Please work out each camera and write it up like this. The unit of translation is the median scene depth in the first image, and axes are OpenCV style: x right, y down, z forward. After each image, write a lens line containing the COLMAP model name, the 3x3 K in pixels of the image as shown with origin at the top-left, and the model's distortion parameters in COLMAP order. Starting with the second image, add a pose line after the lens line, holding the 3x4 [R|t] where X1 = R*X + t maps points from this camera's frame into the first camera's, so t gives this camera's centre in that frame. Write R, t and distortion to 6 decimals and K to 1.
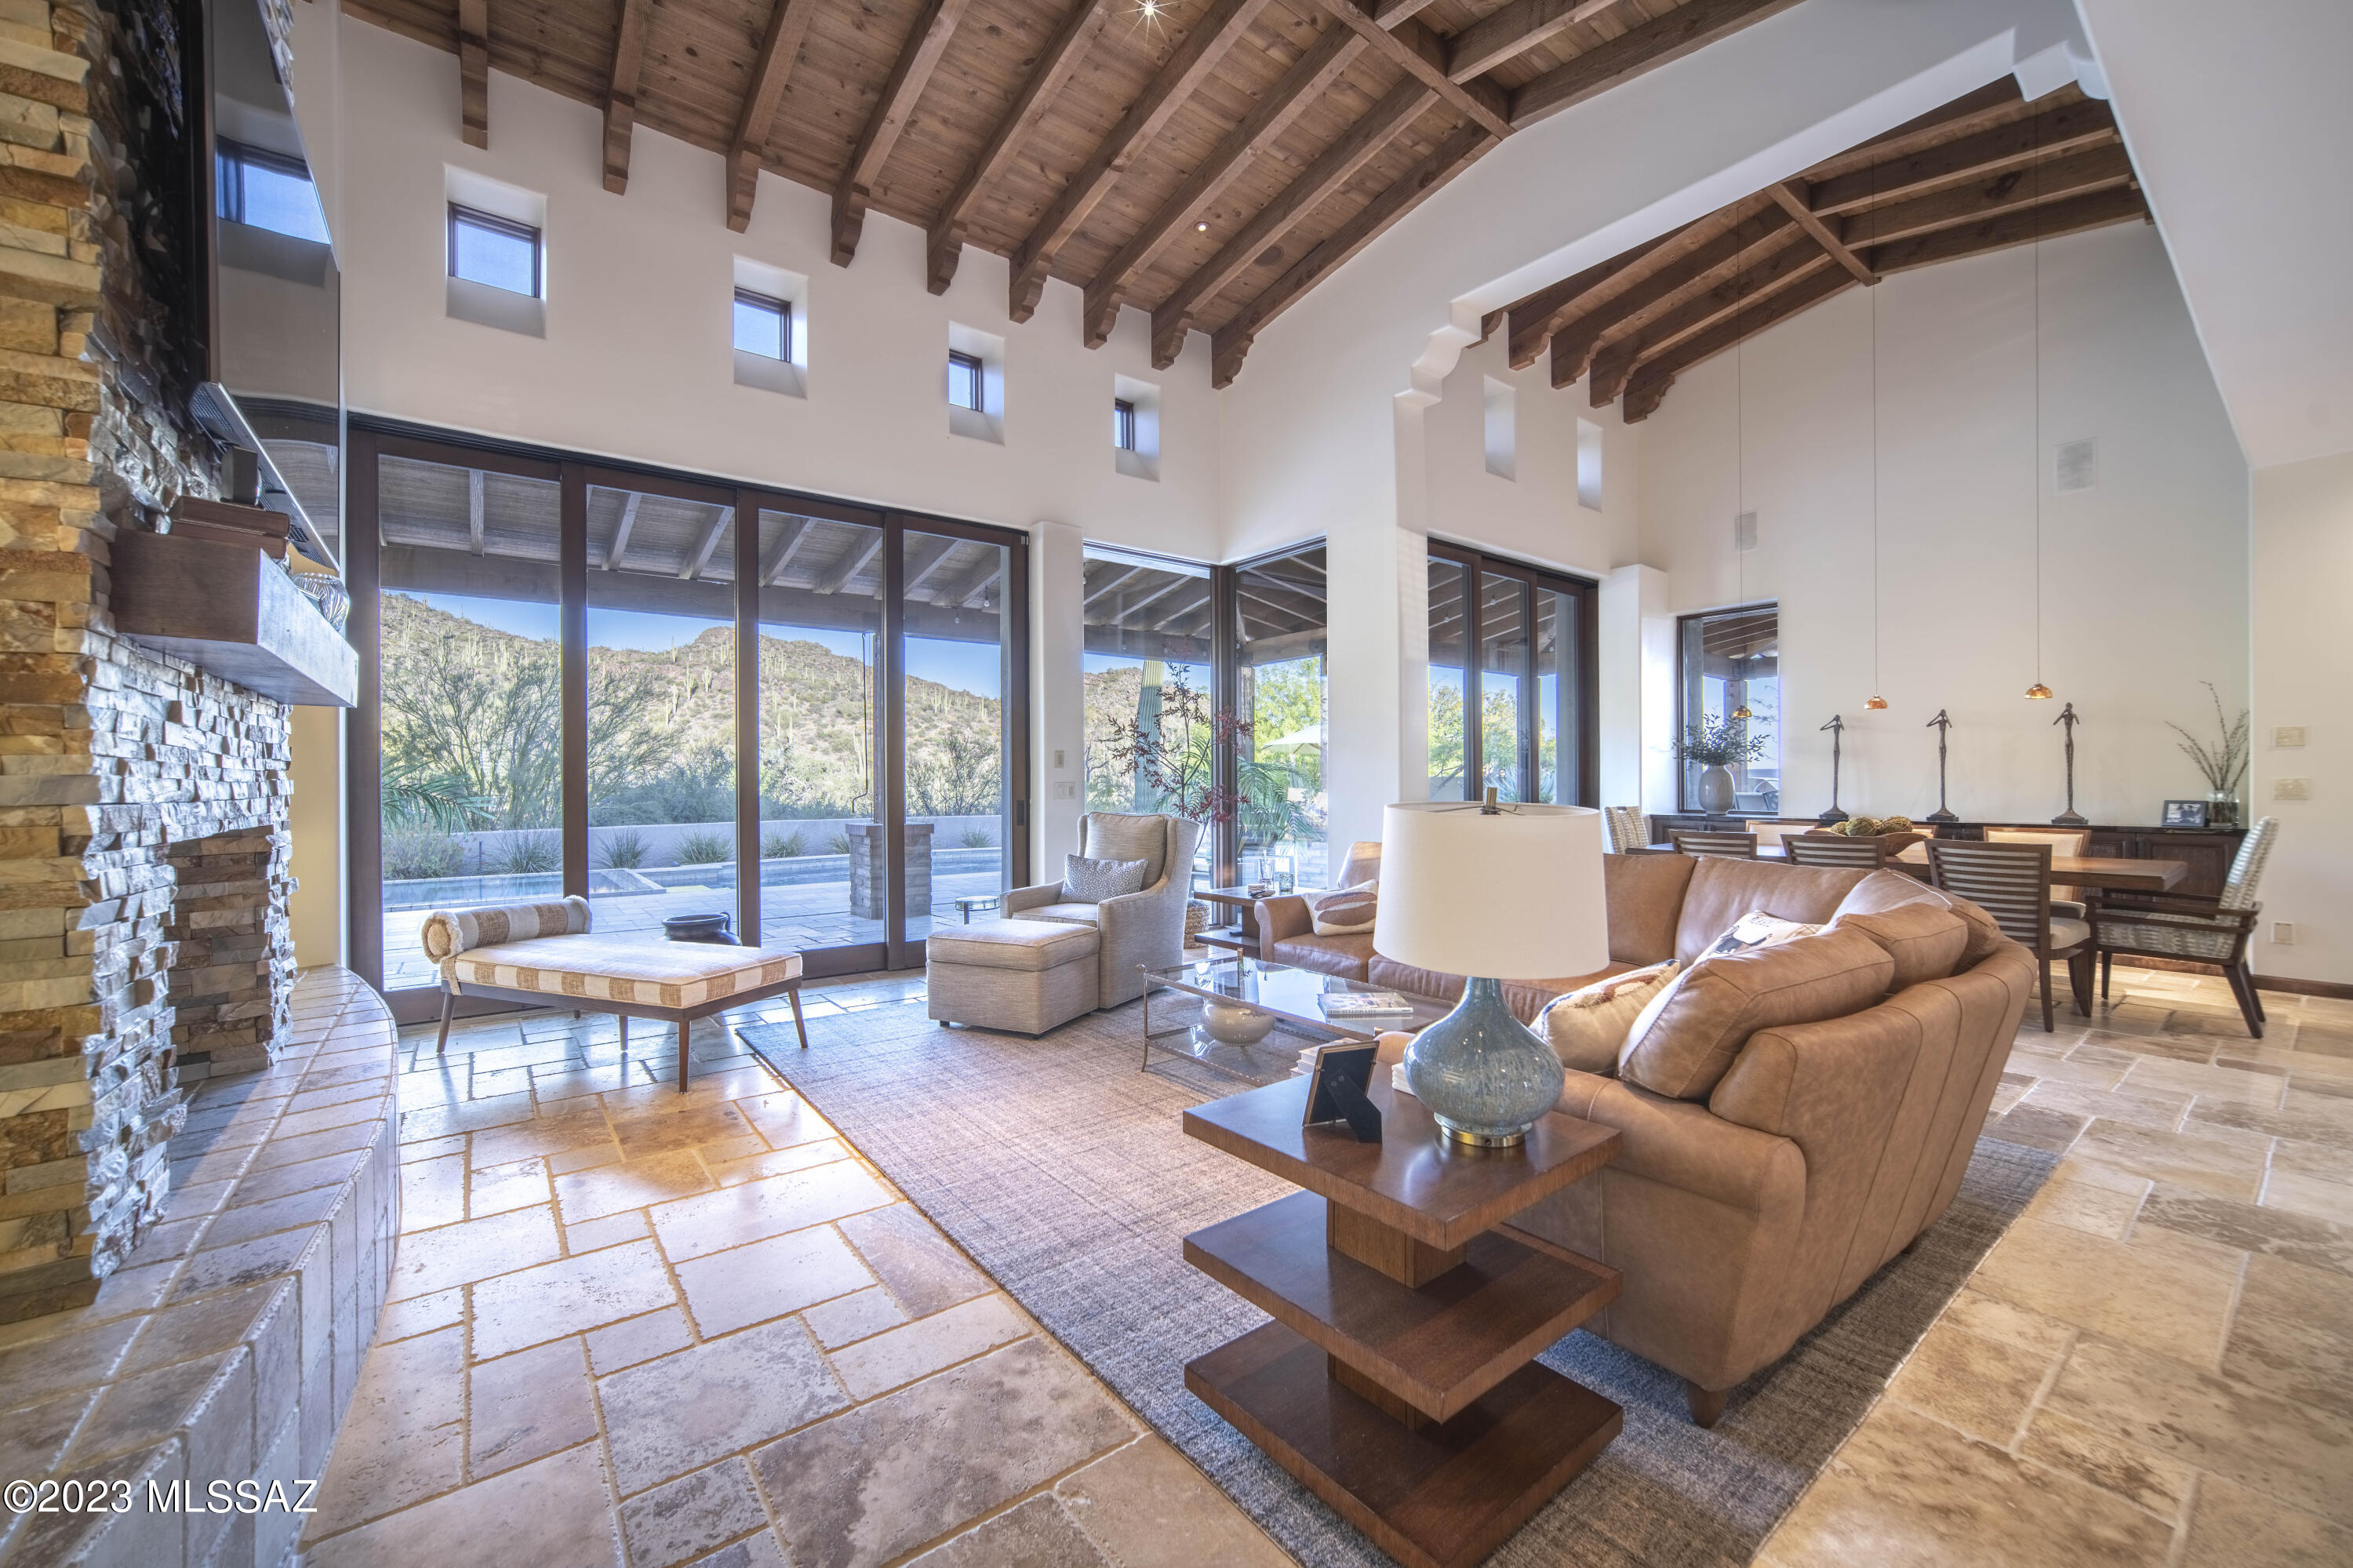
lens RADIAL K [[919.4, 0, 1169.4], [0, 919.4, 780.4], [0, 0, 1]] dist [-0.015383, 0.002712]
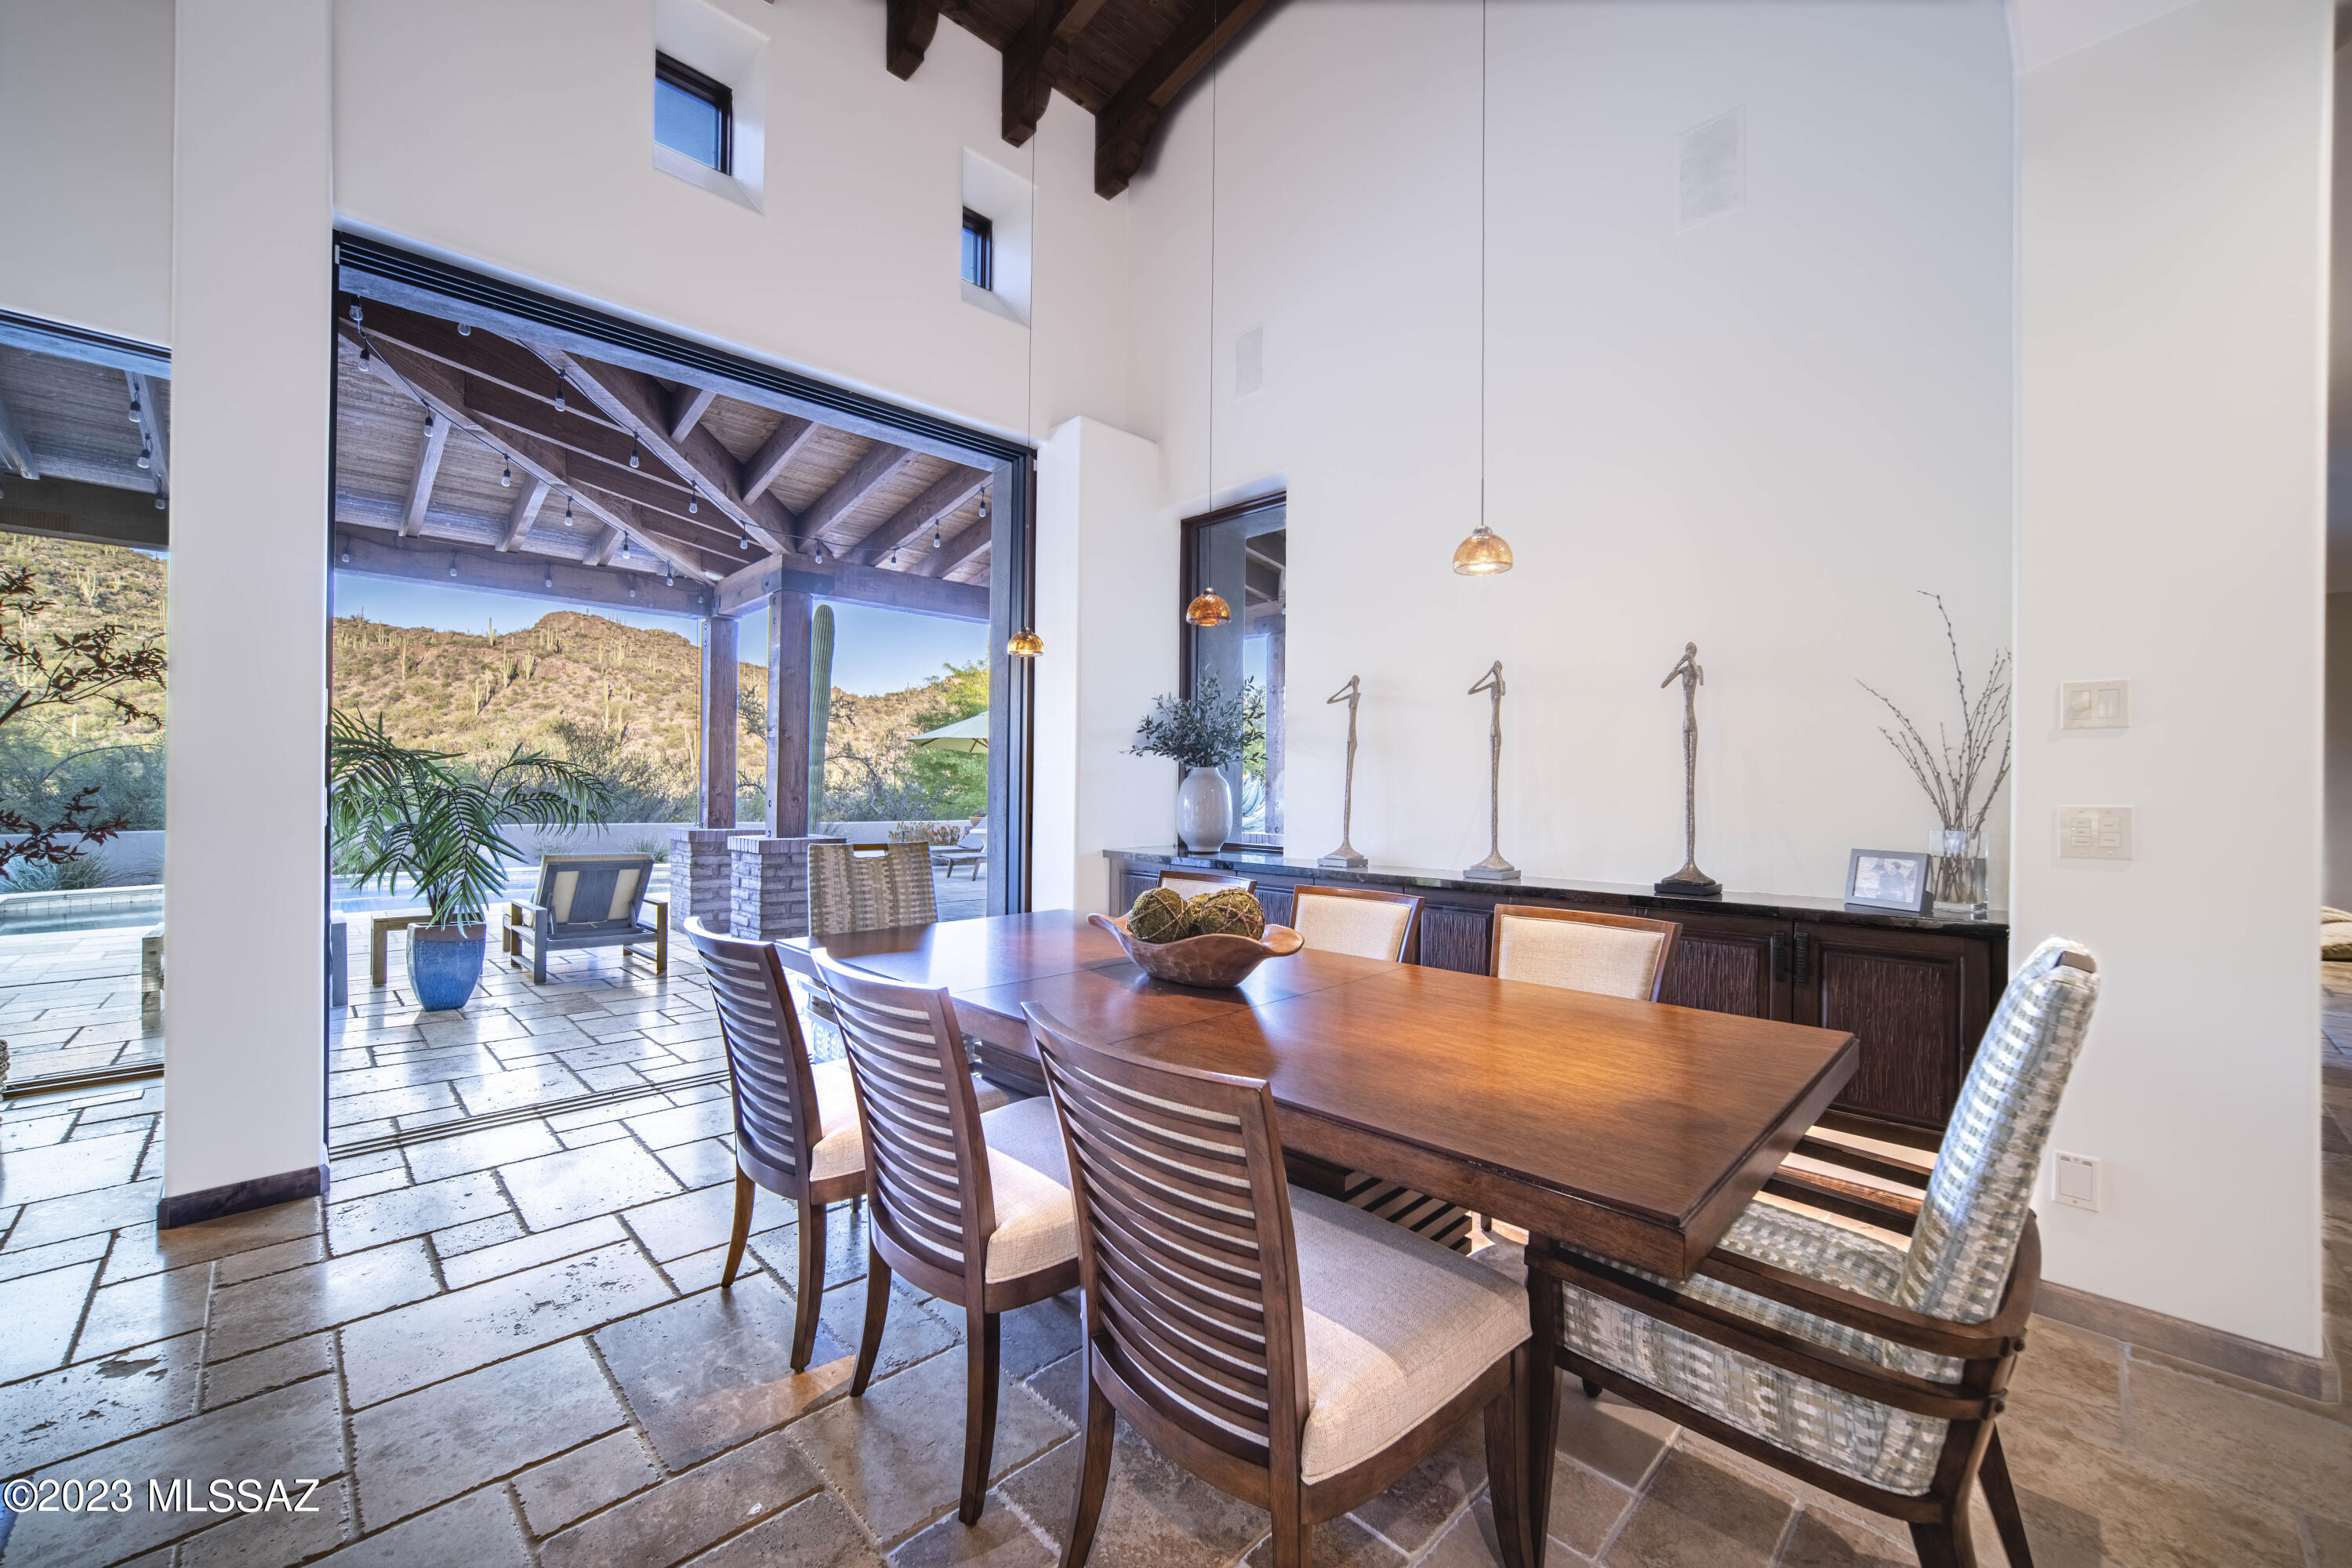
lens RADIAL K [[919.0, 0, 1190.5], [0, 919.0, 782.5], [0, 0, 1]] dist [-0.015383, 0.002712]
pose [[0.990661, 0.014457, 0.135580, 0.659223], [-0.014041, 0.999893, -0.004026, -0.005029], [-0.135624, 0.002085, 0.990758, 0.549338]]
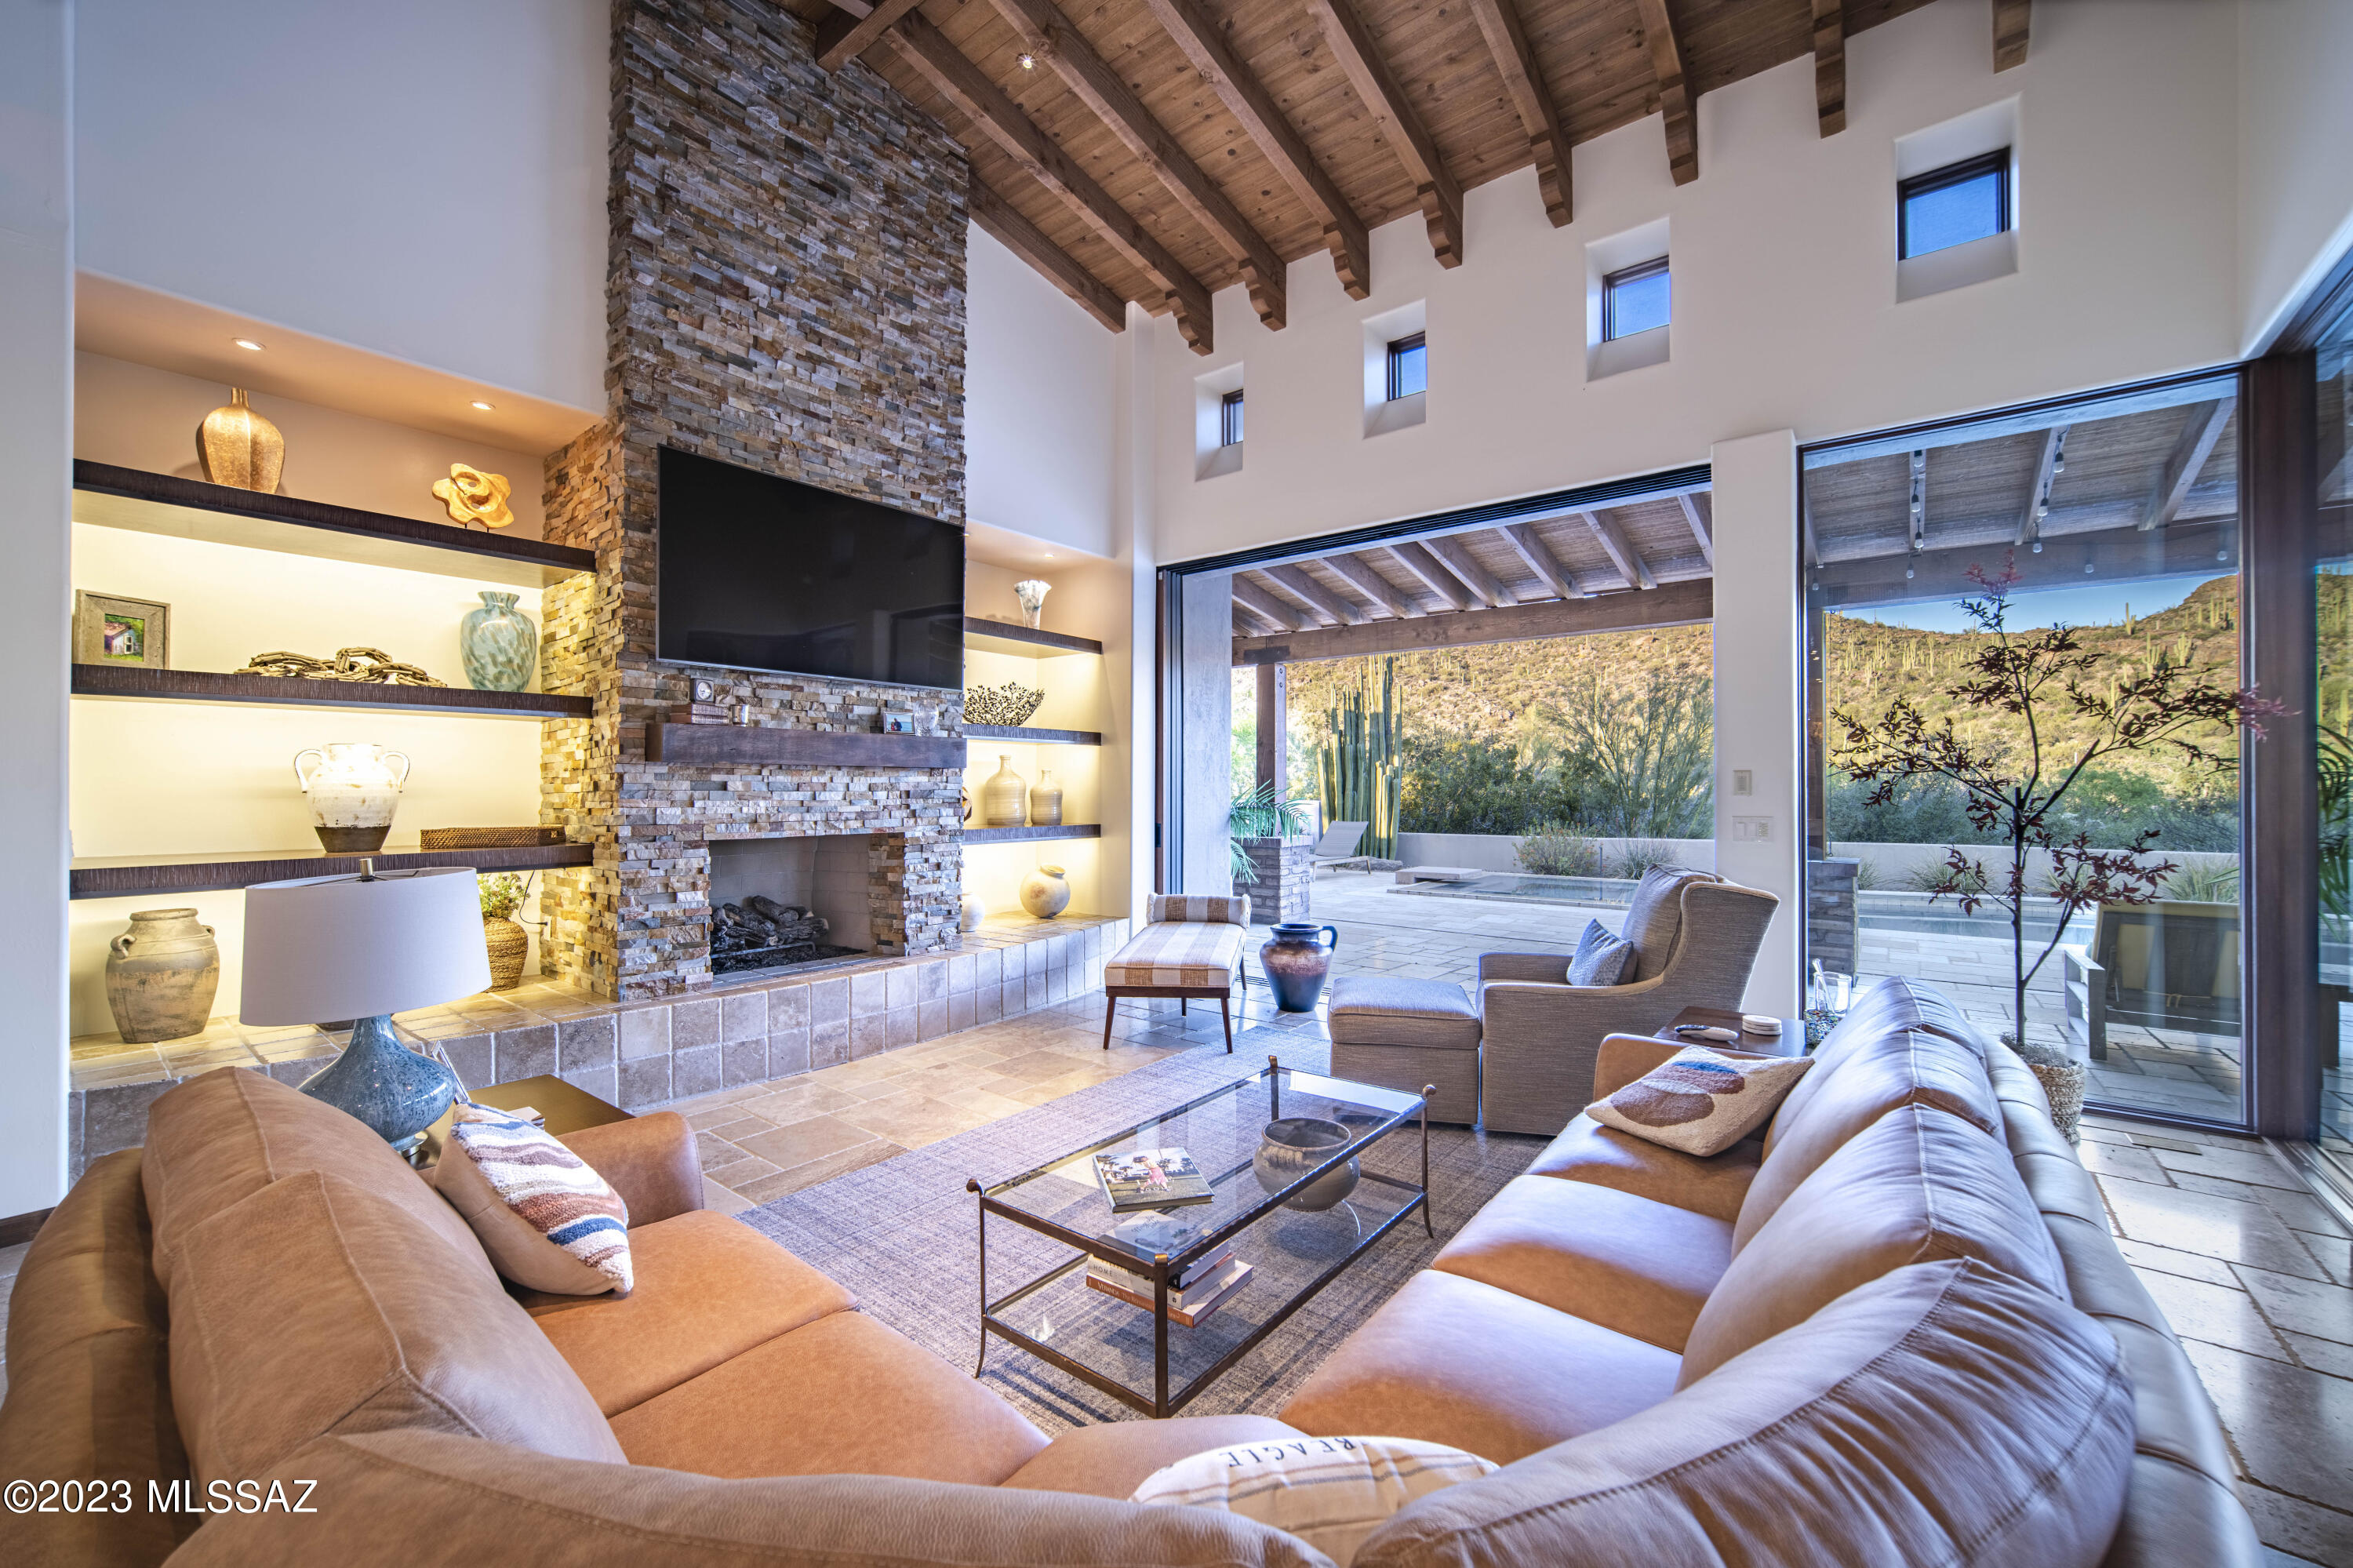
lens RADIAL K [[919.4, 0, 1165.9], [0, 919.4, 786.3], [0, 0, 1]] dist [-0.015383, 0.002712]
pose [[0.239012, -0.000873, -0.971016, 0.464108], [0.001945, 0.999998, -0.000421, -0.023170], [0.971015, -0.001788, 0.239014, 0.438827]]
